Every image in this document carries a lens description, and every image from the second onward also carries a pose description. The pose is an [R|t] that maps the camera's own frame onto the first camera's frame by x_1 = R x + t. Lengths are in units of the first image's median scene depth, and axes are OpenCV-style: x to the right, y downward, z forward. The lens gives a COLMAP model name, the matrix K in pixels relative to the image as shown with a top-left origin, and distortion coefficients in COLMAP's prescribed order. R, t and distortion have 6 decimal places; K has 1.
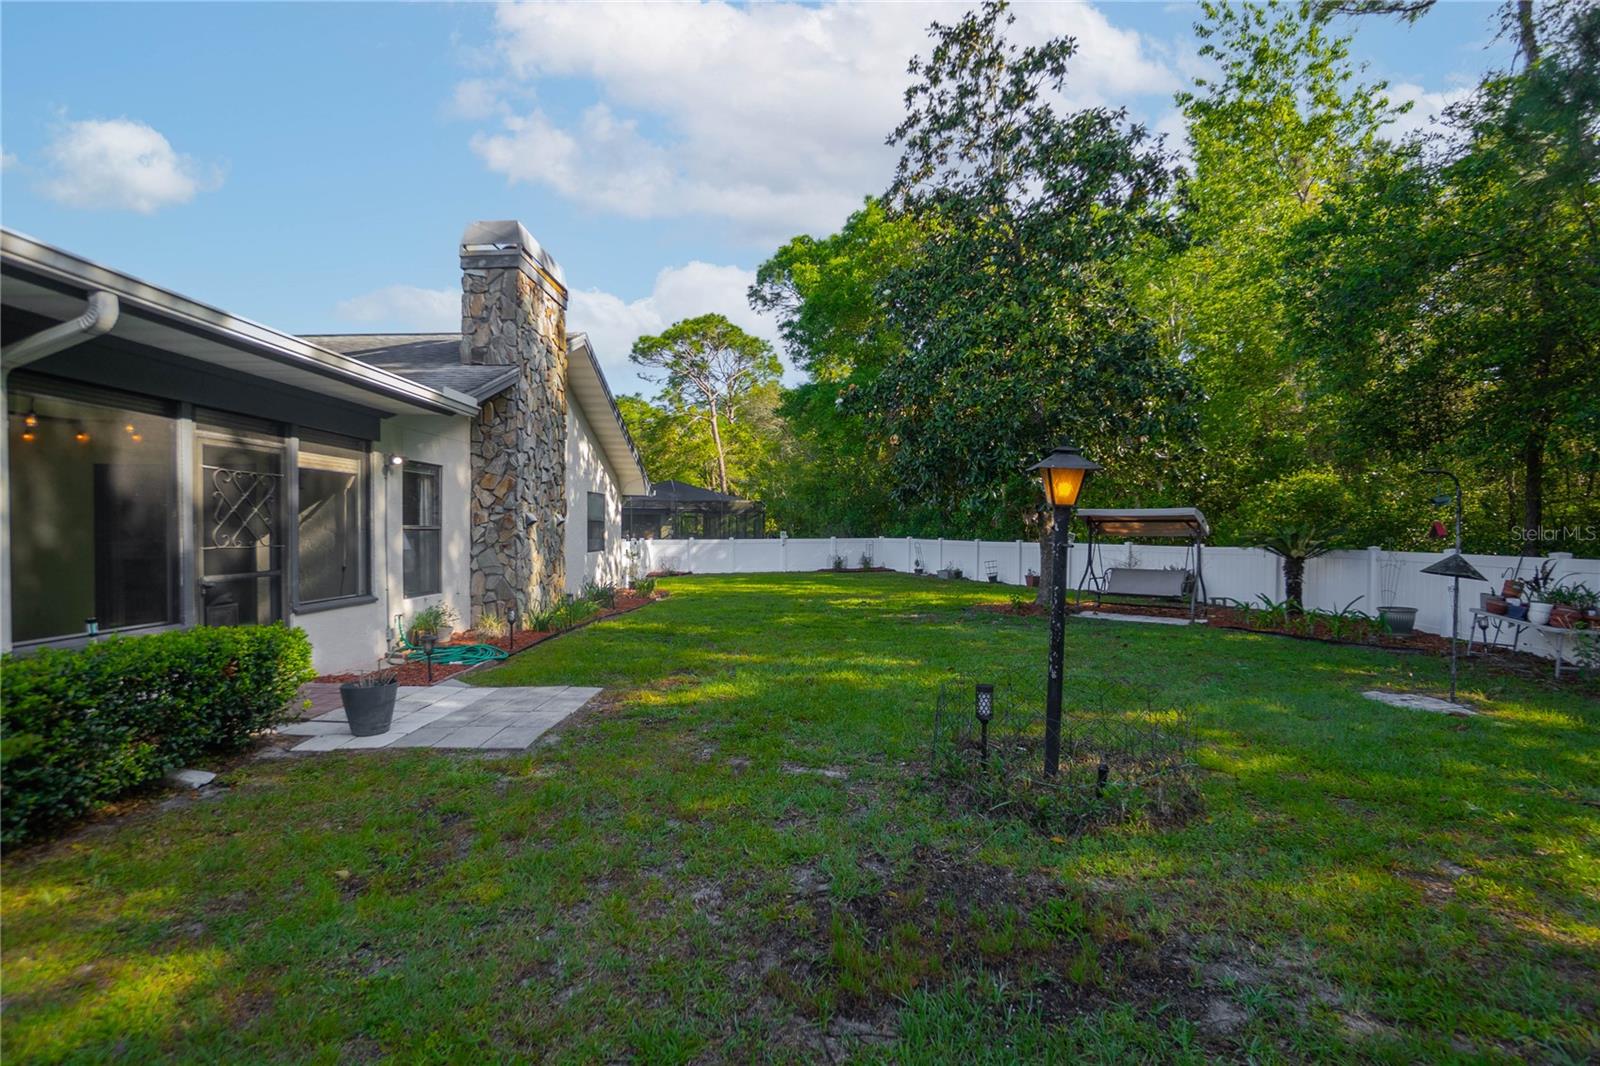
lens RADIAL K [[741.3, 0, 804.0], [0, 741.3, 530.8], [0, 0, 1]] dist [-0.045746, 0.016115]
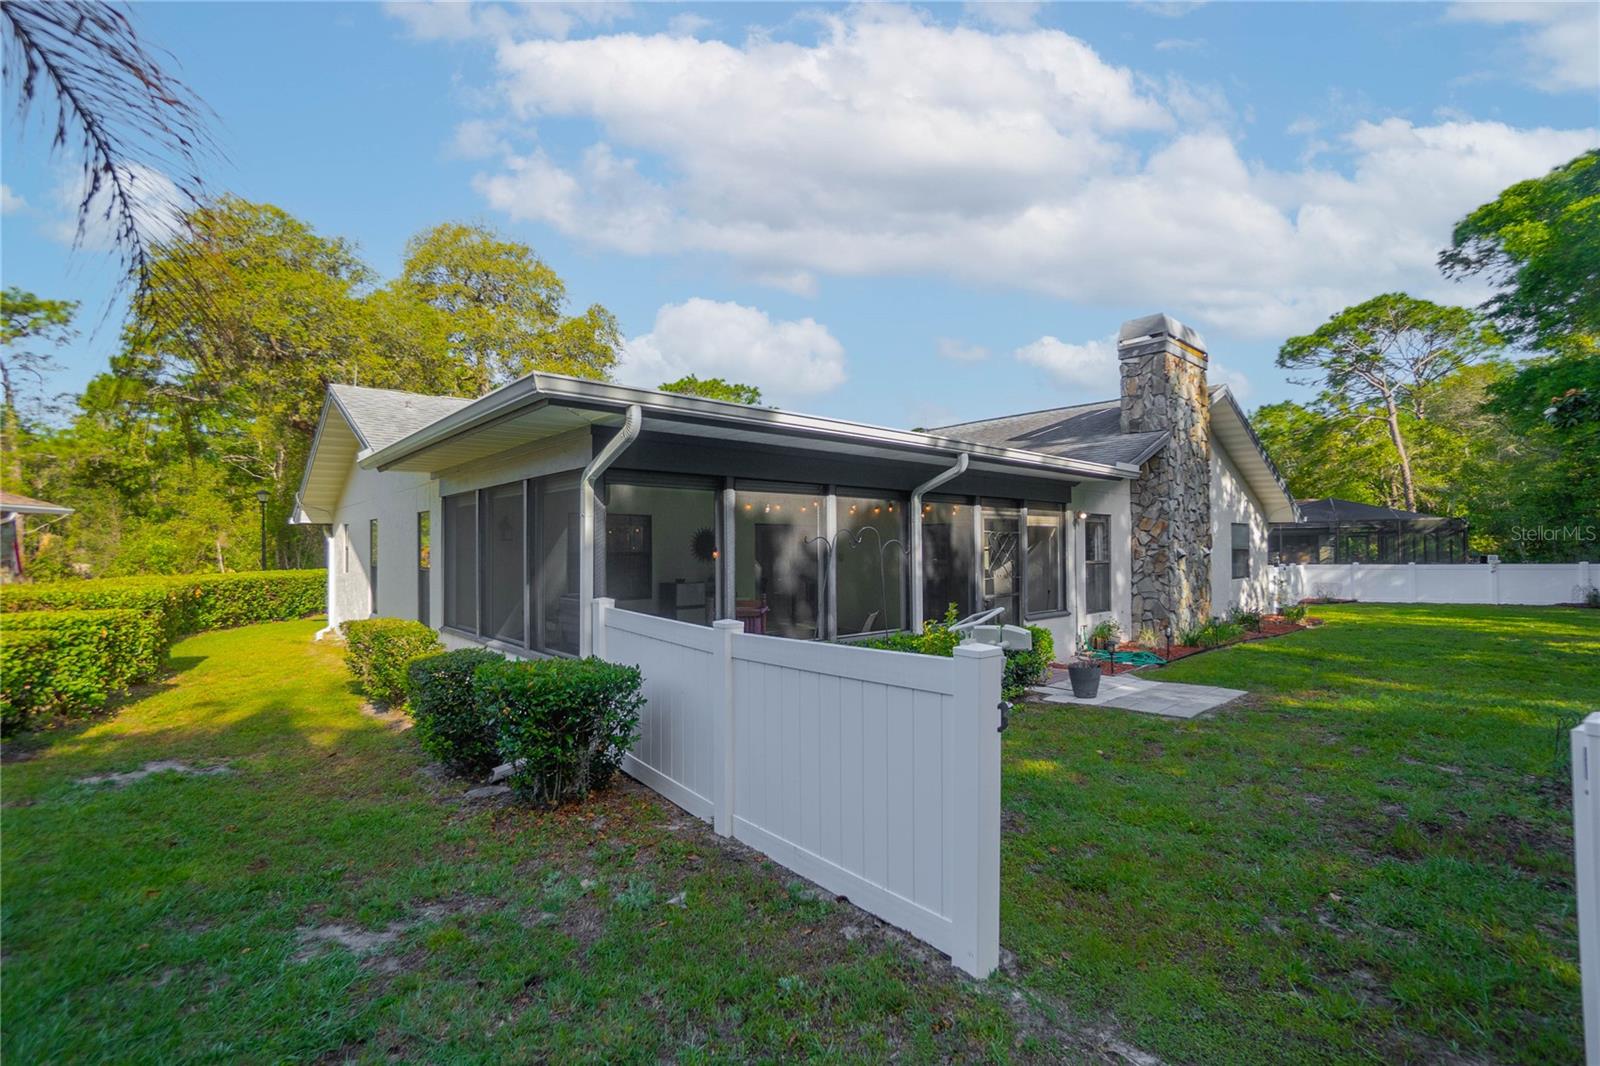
lens RADIAL K [[741.3, 0, 787.5], [0, 741.3, 540.0], [0, 0, 1]] dist [-0.045746, 0.016115]
pose [[0.675689, -0.014721, -0.737040, 0.078094], [0.006755, 0.999882, -0.013777, -0.024576], [0.737156, 0.004330, 0.675709, -0.281816]]
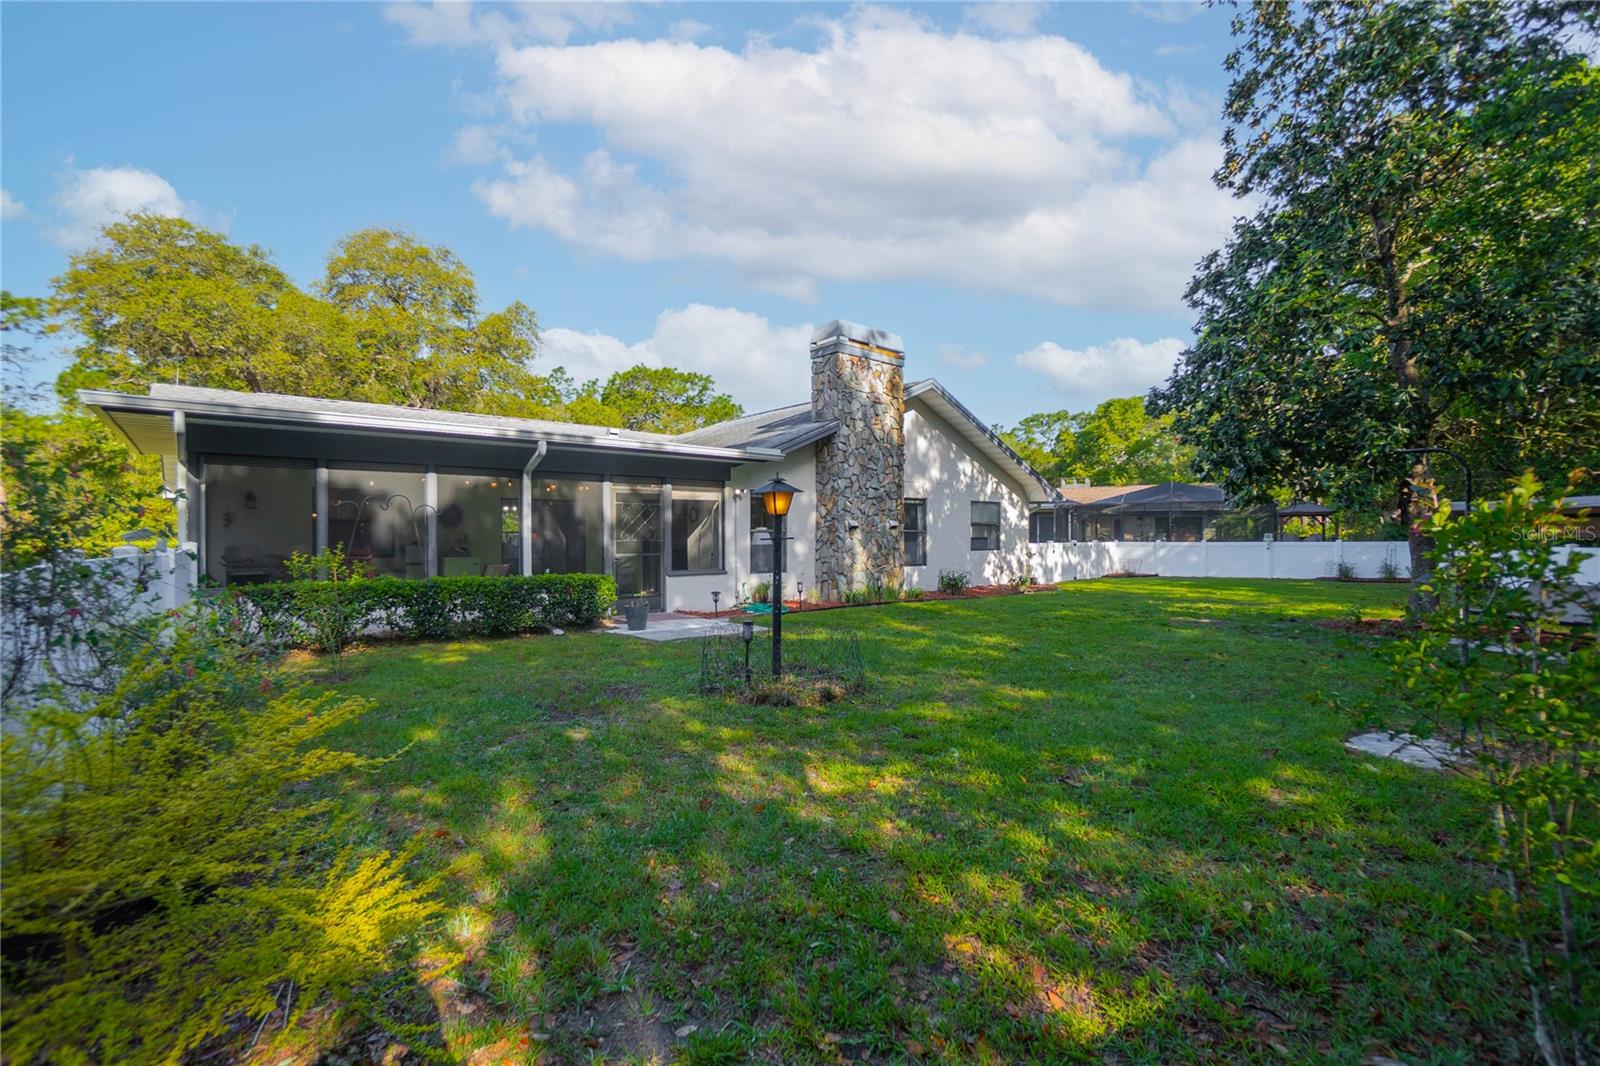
lens RADIAL K [[741.3, 0, 814.3], [0, 741.3, 530.4], [0, 0, 1]] dist [-0.045746, 0.016115]
pose [[0.661083, -0.005419, -0.750293, 0.627695], [0.001768, 0.999982, -0.005665, 0.002329], [0.750311, 0.002418, 0.661081, -0.001424]]
